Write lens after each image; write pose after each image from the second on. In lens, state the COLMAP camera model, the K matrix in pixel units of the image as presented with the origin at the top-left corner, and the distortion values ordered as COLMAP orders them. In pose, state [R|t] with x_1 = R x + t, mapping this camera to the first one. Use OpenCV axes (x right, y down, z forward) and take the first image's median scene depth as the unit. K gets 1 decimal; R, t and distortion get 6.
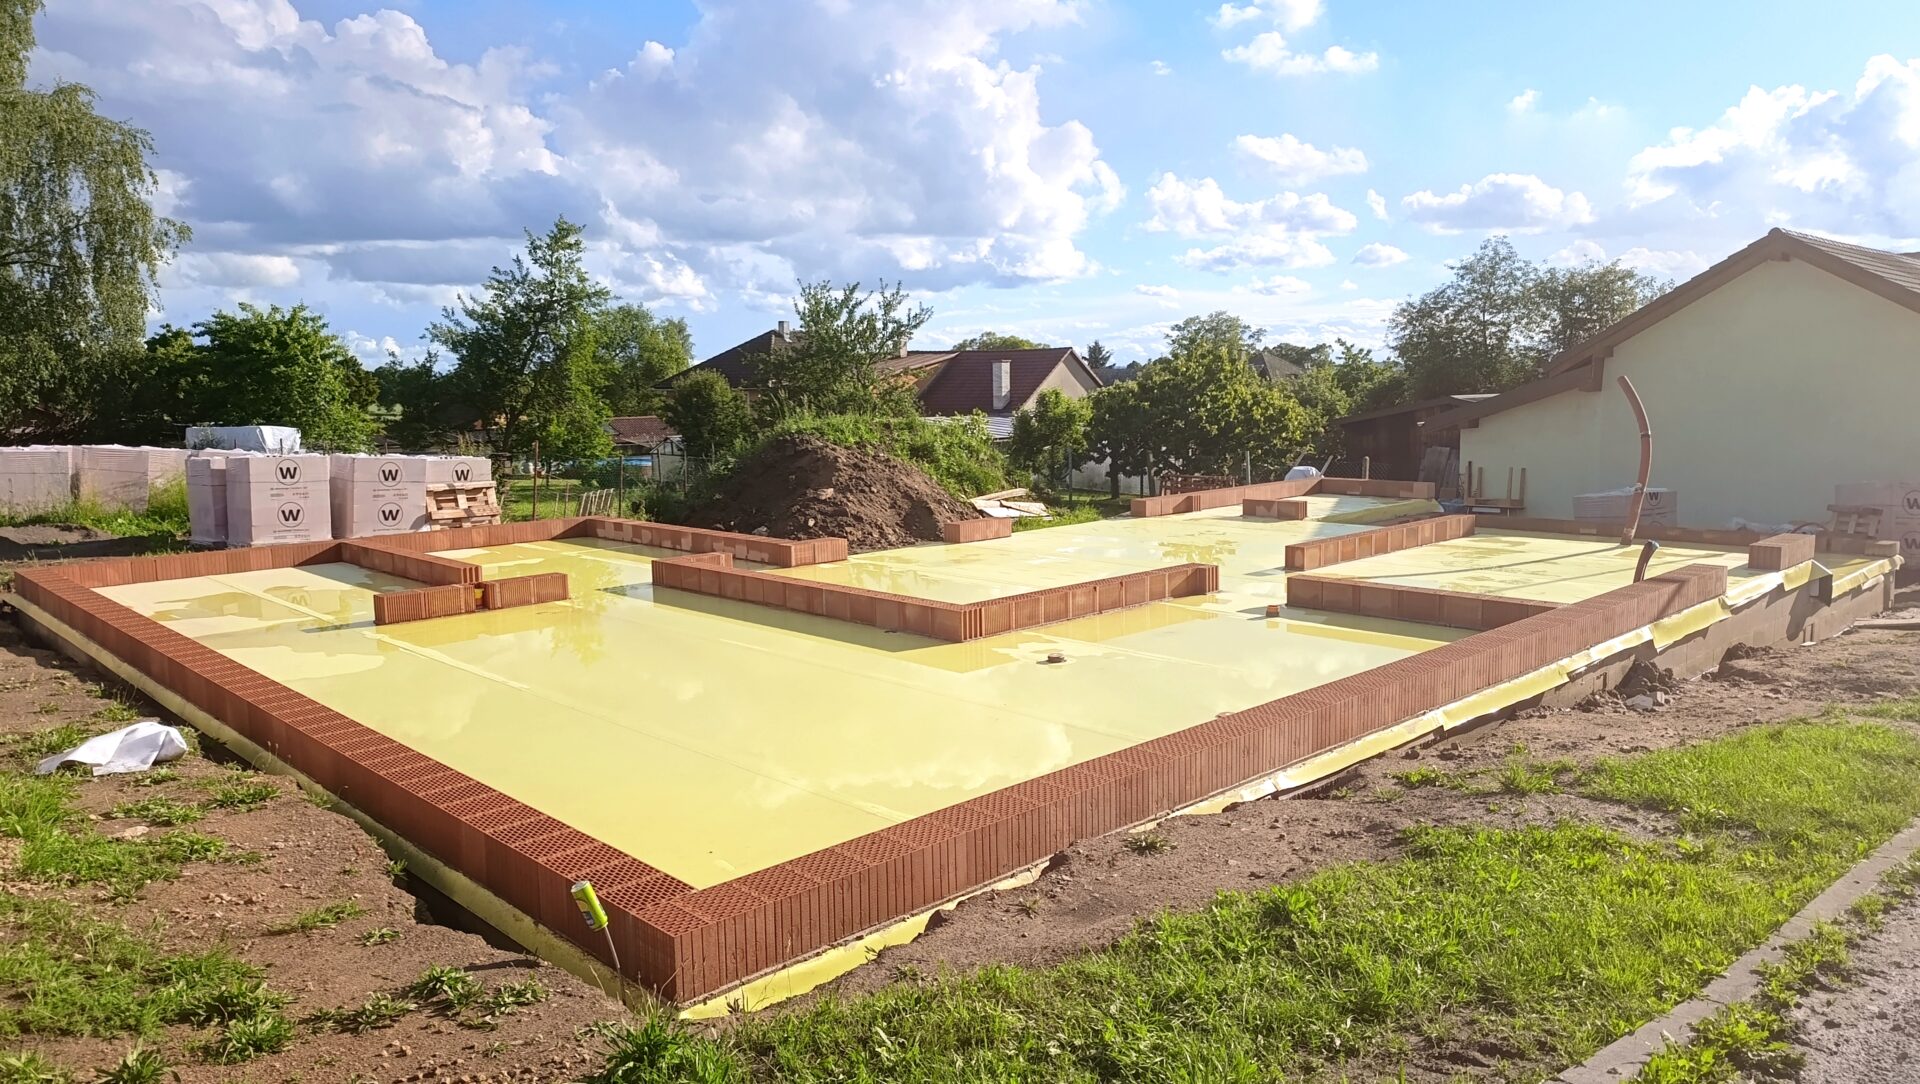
lens RADIAL K [[1329.4, 0, 960.0], [0, 1329.4, 542.0], [0, 0, 1]] dist [0.001368, -0.039598]
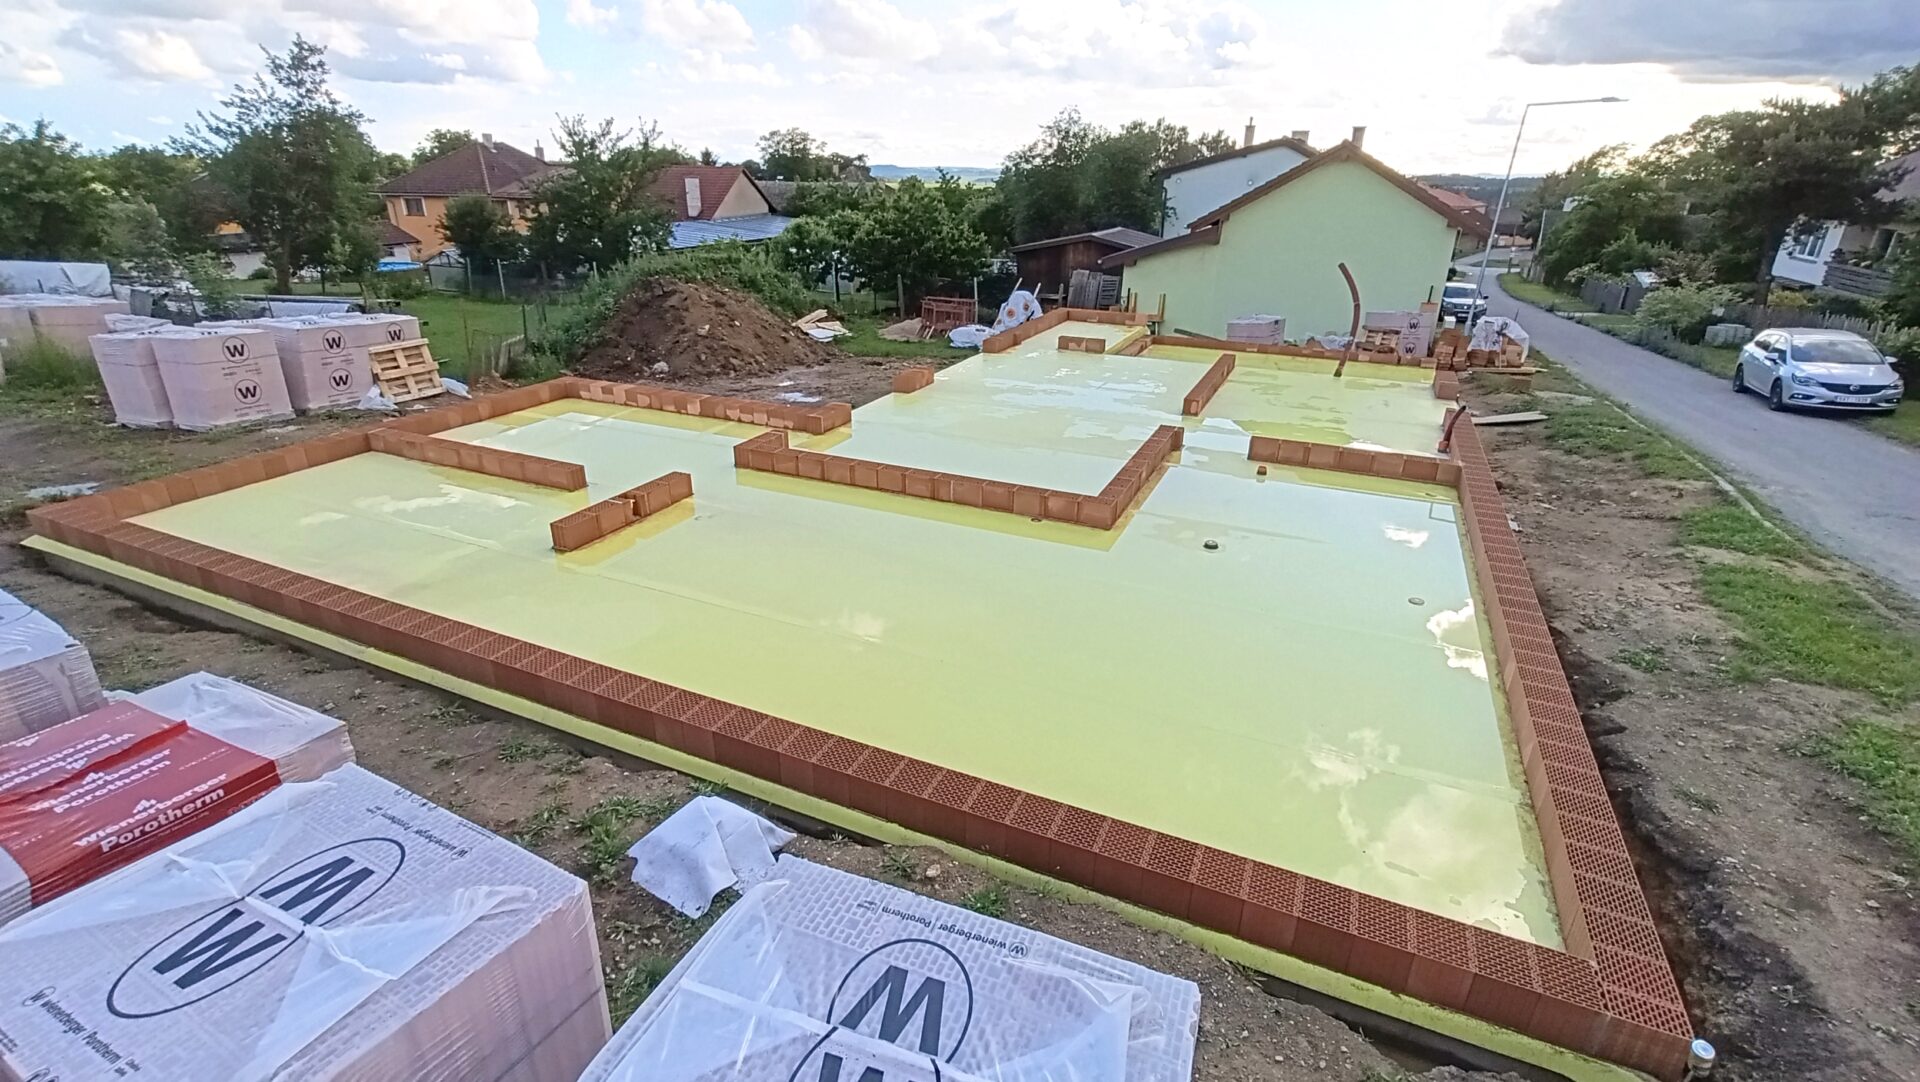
lens RADIAL K [[890.4, 0, 960.0], [0, 890.4, 541.0], [0, 0, 1]] dist [-0.003783, -0.000298]
pose [[0.928341, -0.117737, 0.352591, -0.112320], [0.019541, 0.962662, 0.270002, -0.038550], [-0.371215, -0.243763, 0.895979, 0.065690]]
